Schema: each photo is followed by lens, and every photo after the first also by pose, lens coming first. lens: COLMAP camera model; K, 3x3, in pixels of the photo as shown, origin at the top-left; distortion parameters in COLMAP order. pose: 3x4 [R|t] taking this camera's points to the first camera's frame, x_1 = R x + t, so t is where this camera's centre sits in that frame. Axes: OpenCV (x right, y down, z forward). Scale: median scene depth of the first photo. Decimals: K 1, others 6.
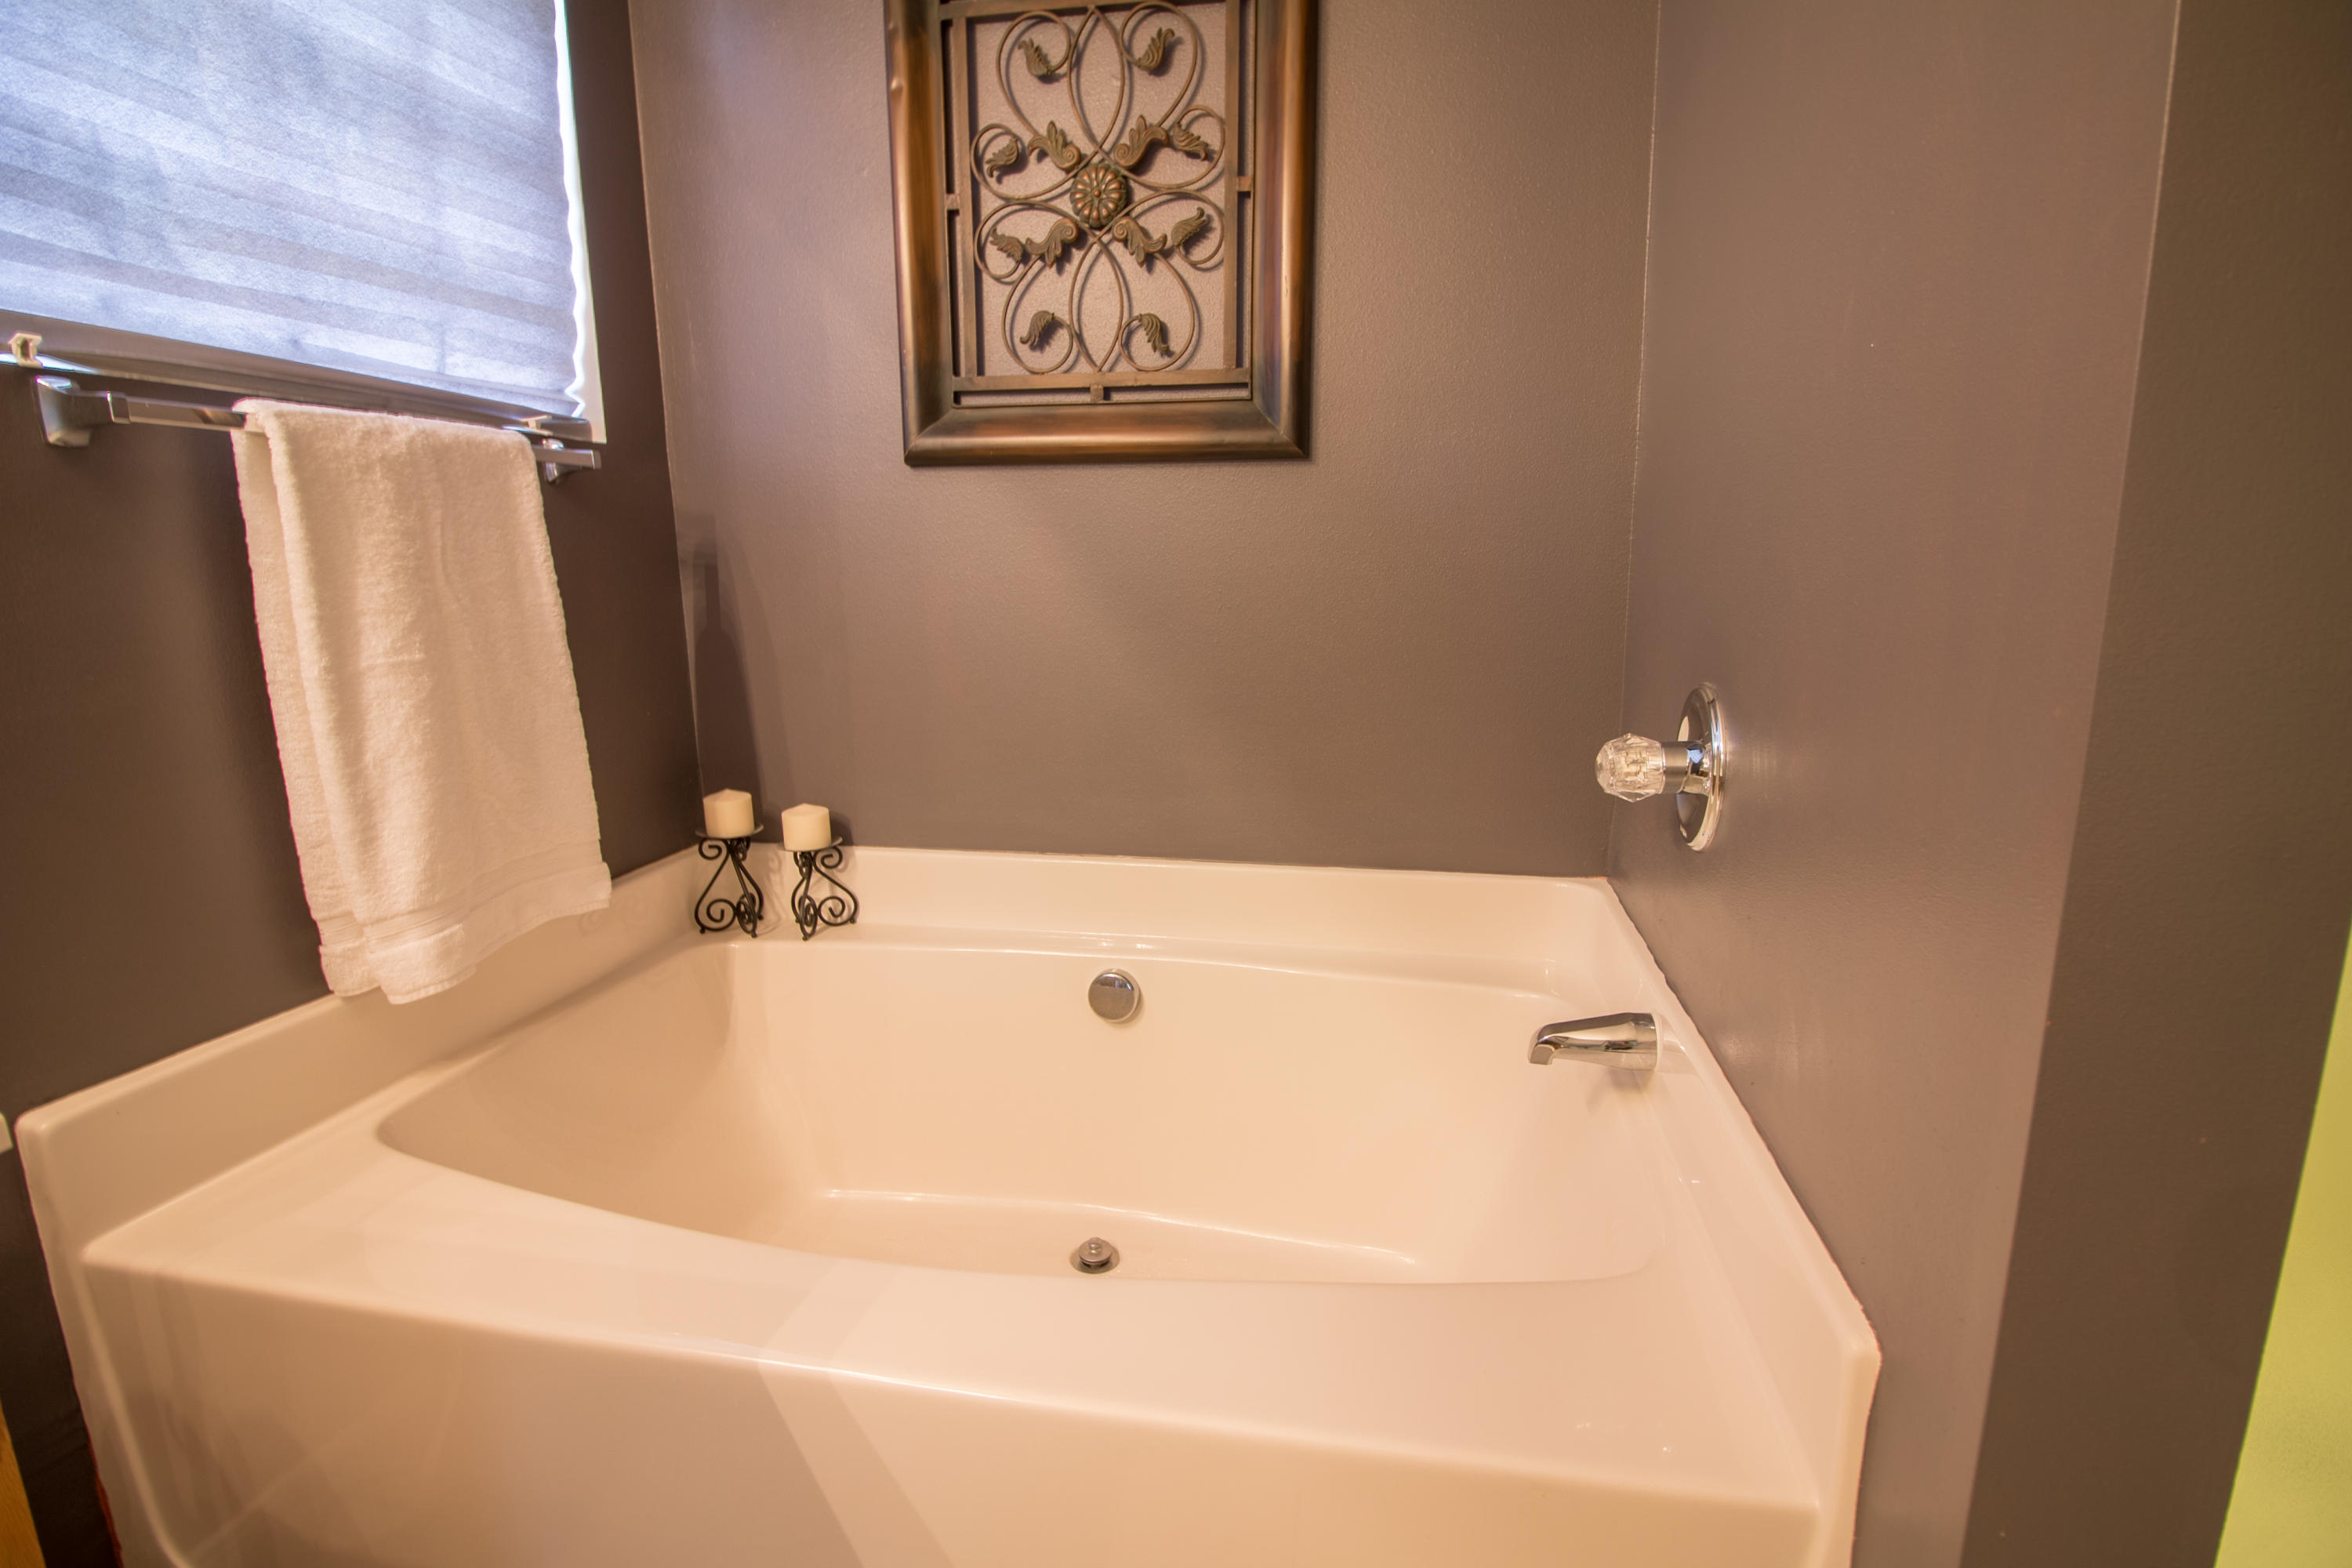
lens RADIAL K [[1109.4, 0, 1195.4], [0, 1109.4, 776.6], [0, 0, 1]] dist [-0.000637, -0.013414]
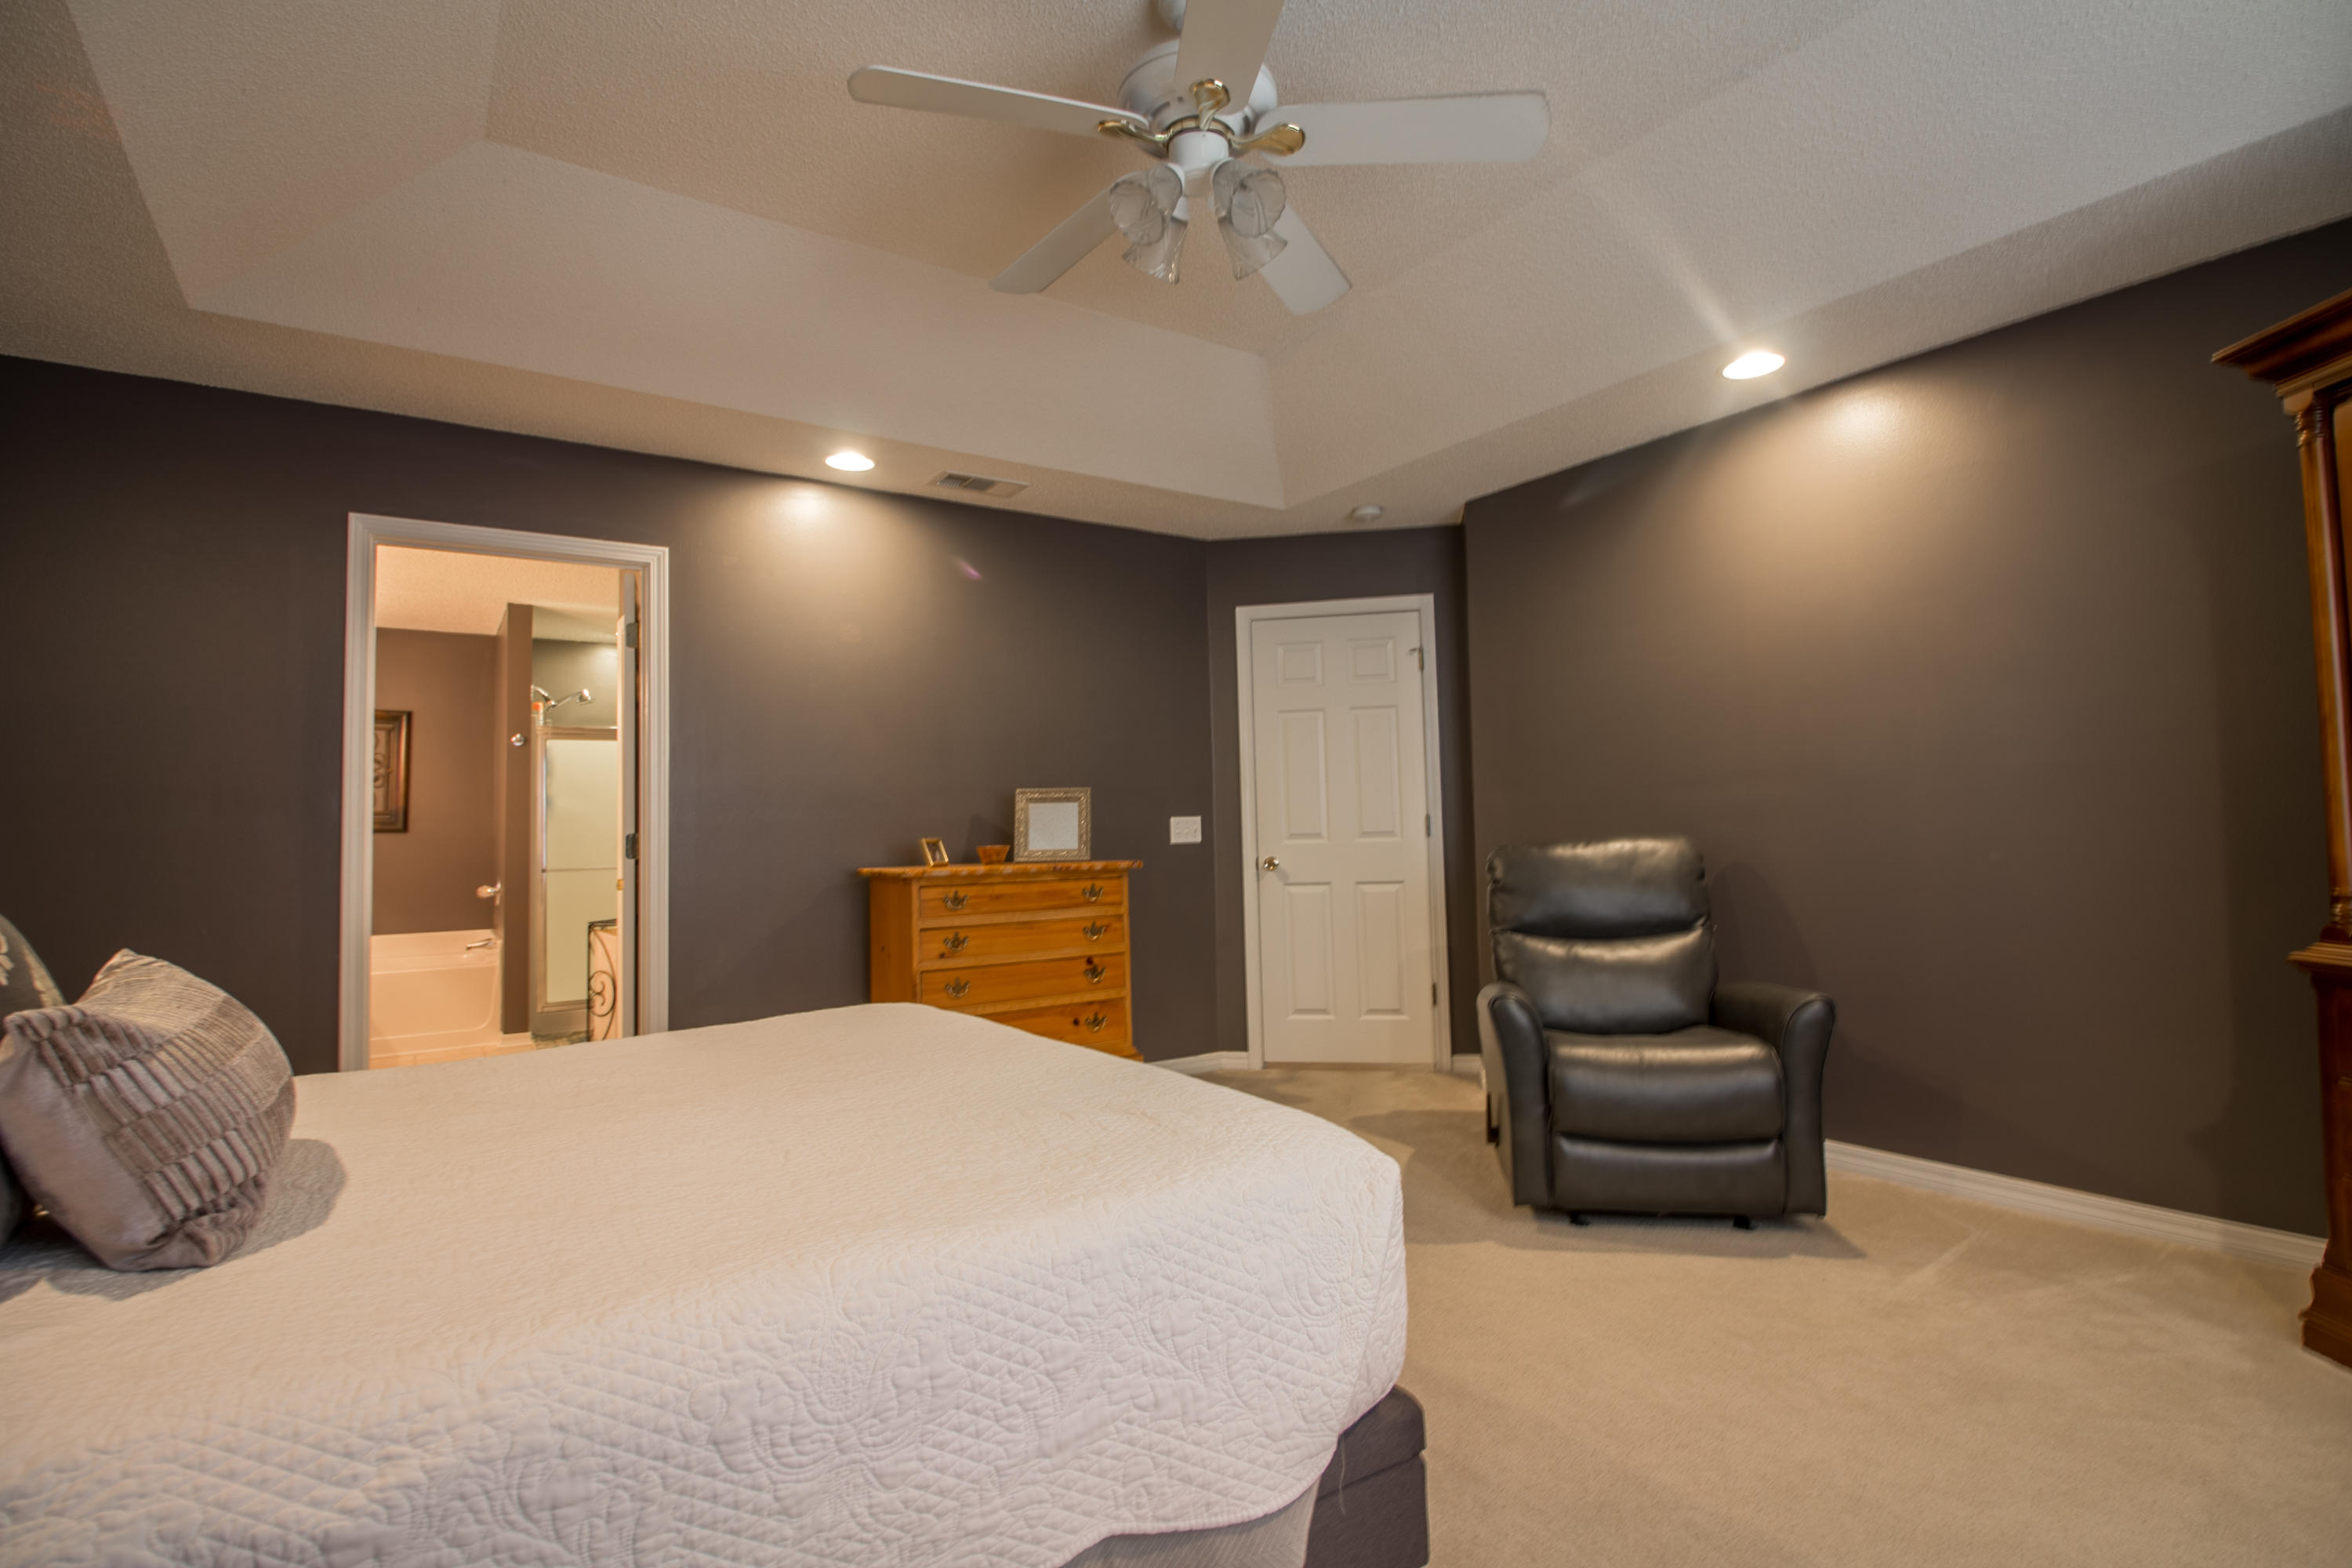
lens RADIAL K [[1109.4, 0, 1195.4], [0, 1109.4, 776.6], [0, 0, 1]] dist [-0.000637, -0.013414]
pose [[0.699638, 0.034294, 0.713674, -0.798140], [0.149183, 0.969821, -0.192851, 0.756138], [-0.698750, 0.241394, 0.673407, -3.922675]]
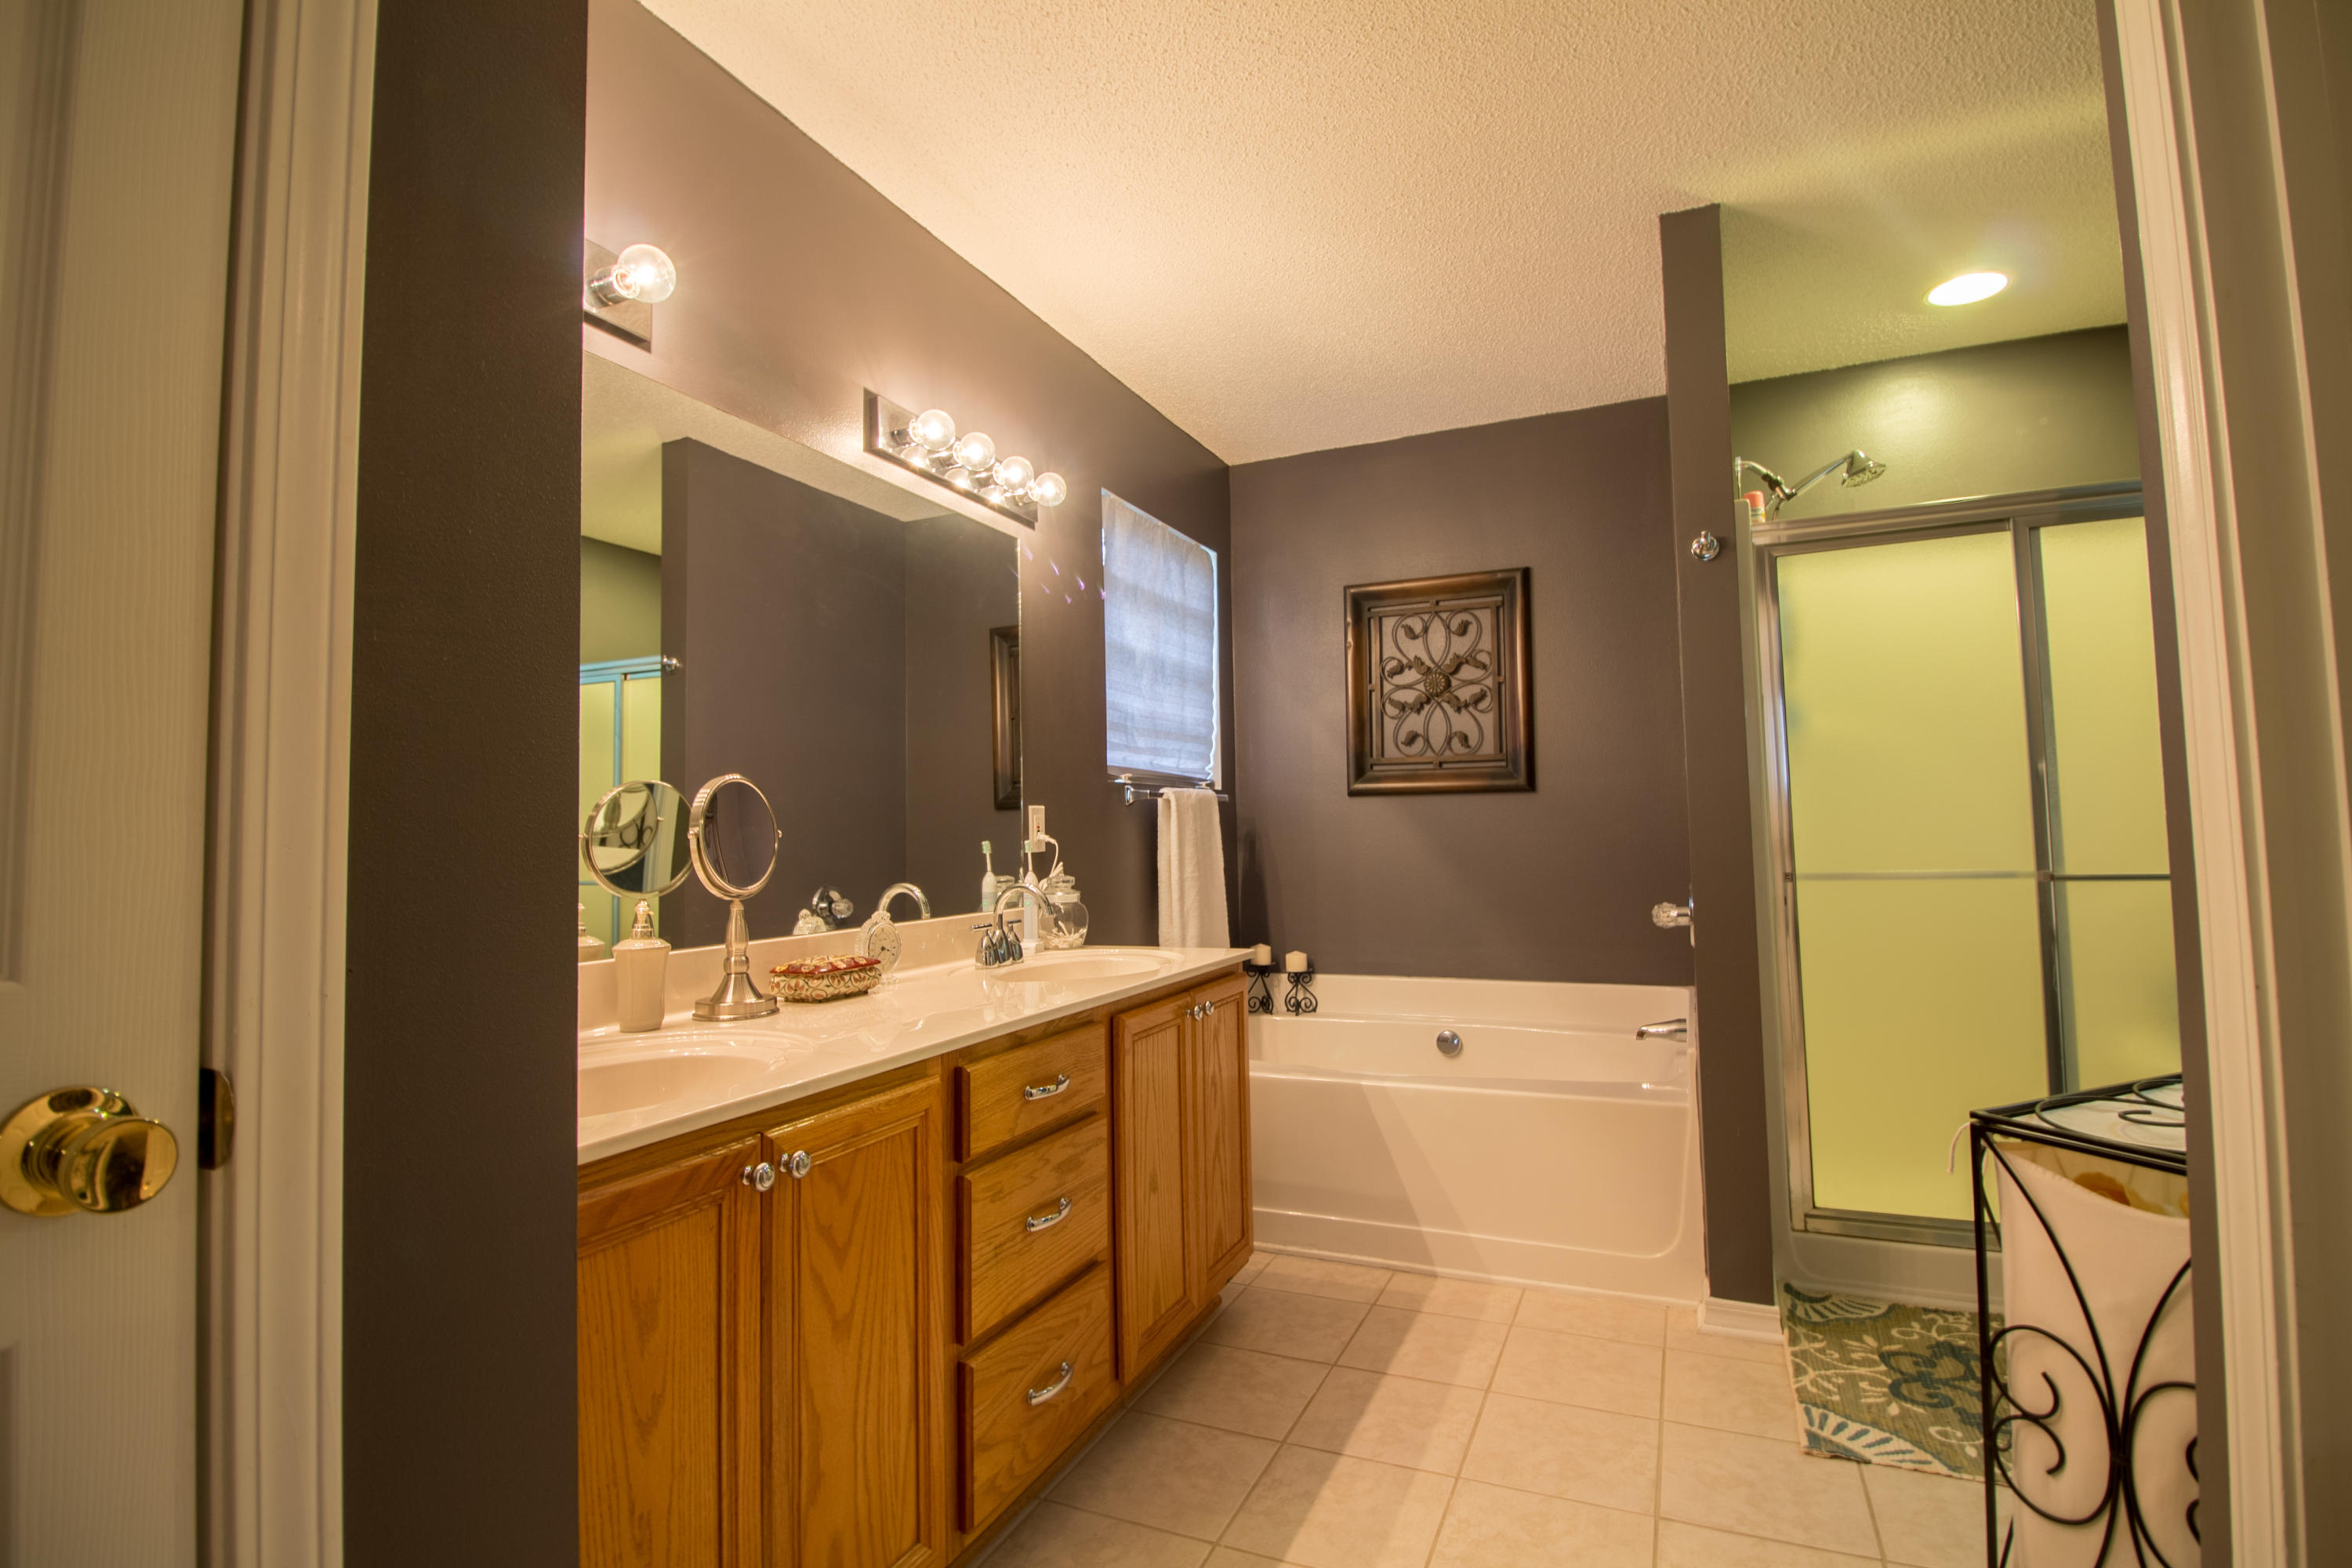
lens RADIAL K [[1109.4, 0, 1195.4], [0, 1109.4, 776.6], [0, 0, 1]] dist [-0.000637, -0.013414]
pose [[0.974189, -0.022320, -0.224626, -0.060513], [-0.032084, 0.971305, -0.235663, 0.232654], [0.223441, 0.236788, 0.945519, -1.271730]]
